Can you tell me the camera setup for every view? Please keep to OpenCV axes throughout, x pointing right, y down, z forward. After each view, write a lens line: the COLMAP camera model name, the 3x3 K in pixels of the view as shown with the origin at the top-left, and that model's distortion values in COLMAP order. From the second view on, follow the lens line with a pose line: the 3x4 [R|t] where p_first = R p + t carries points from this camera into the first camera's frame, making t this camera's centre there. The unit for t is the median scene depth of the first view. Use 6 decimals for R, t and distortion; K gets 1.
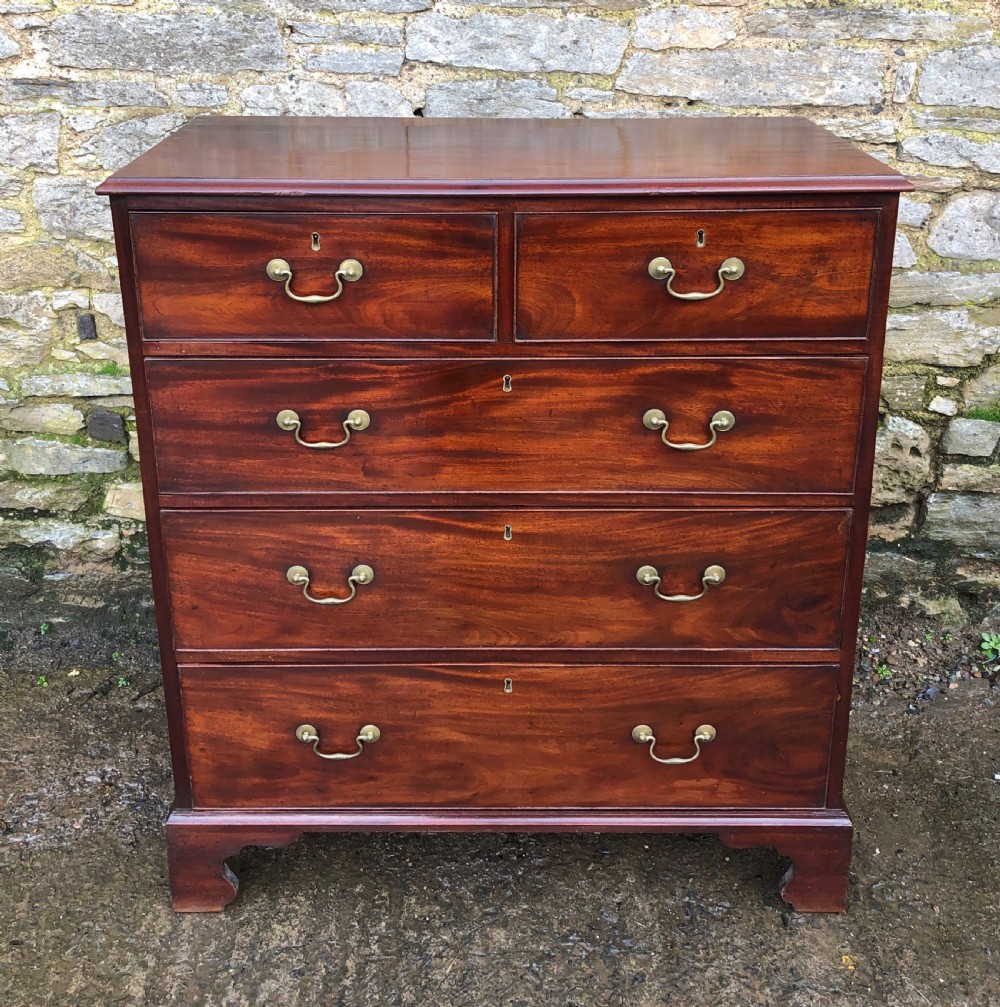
lens RADIAL K [[1206.5, 0, 476.0], [0, 1206.5, 325.2], [0, 0, 1]] dist [0.021485, 0.000000]
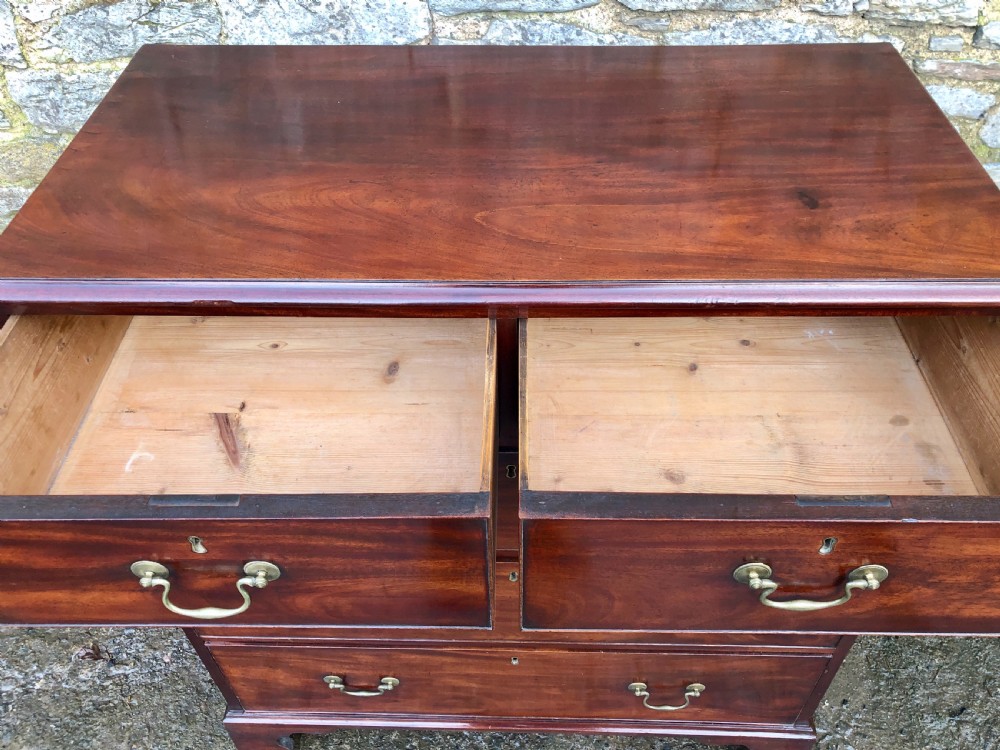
lens RADIAL K [[835.1, 0, 493.4], [0, 835.1, 374.3], [0, 0, 1]] dist [0.034306, -0.038273]
pose [[0.999598, 0.002845, -0.028216, 0.024903], [0.010179, 0.892665, 0.450606, -0.230116], [0.026469, -0.450712, 0.892277, 0.394649]]
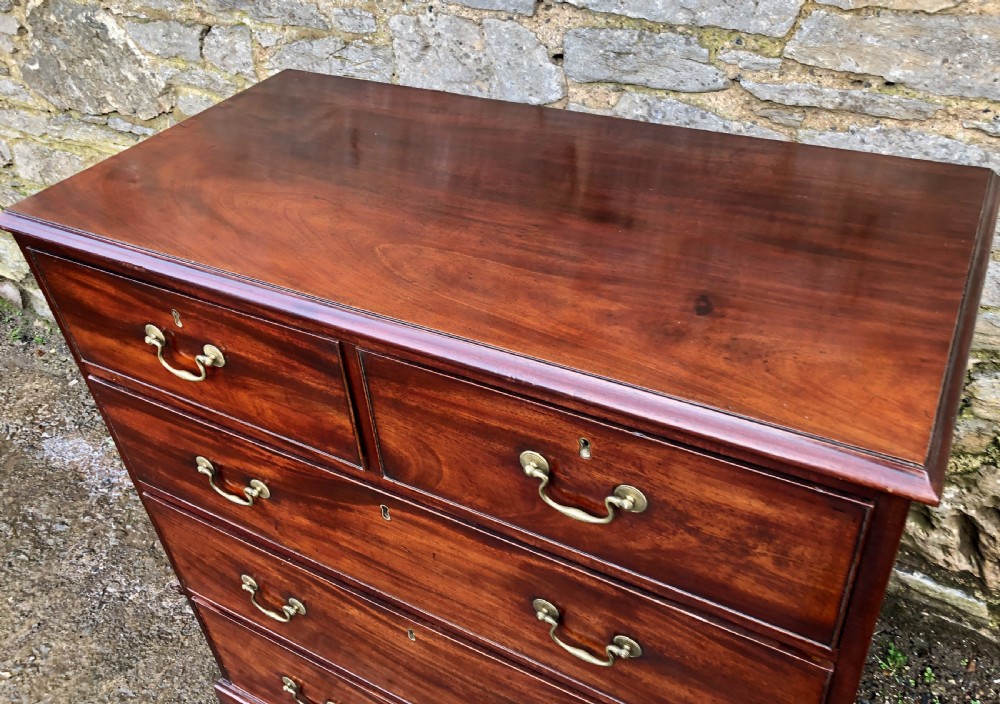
lens RADIAL K [[845.0, 0, 499.2], [0, 845.0, 332.0], [0, 0, 1]] dist [0.001849, 0.018955]
pose [[0.874968, 0.235233, -0.423199, 0.252119], [-0.087704, 0.936591, 0.339271, -0.220921], [0.476172, -0.259735, 0.840118, 0.464754]]
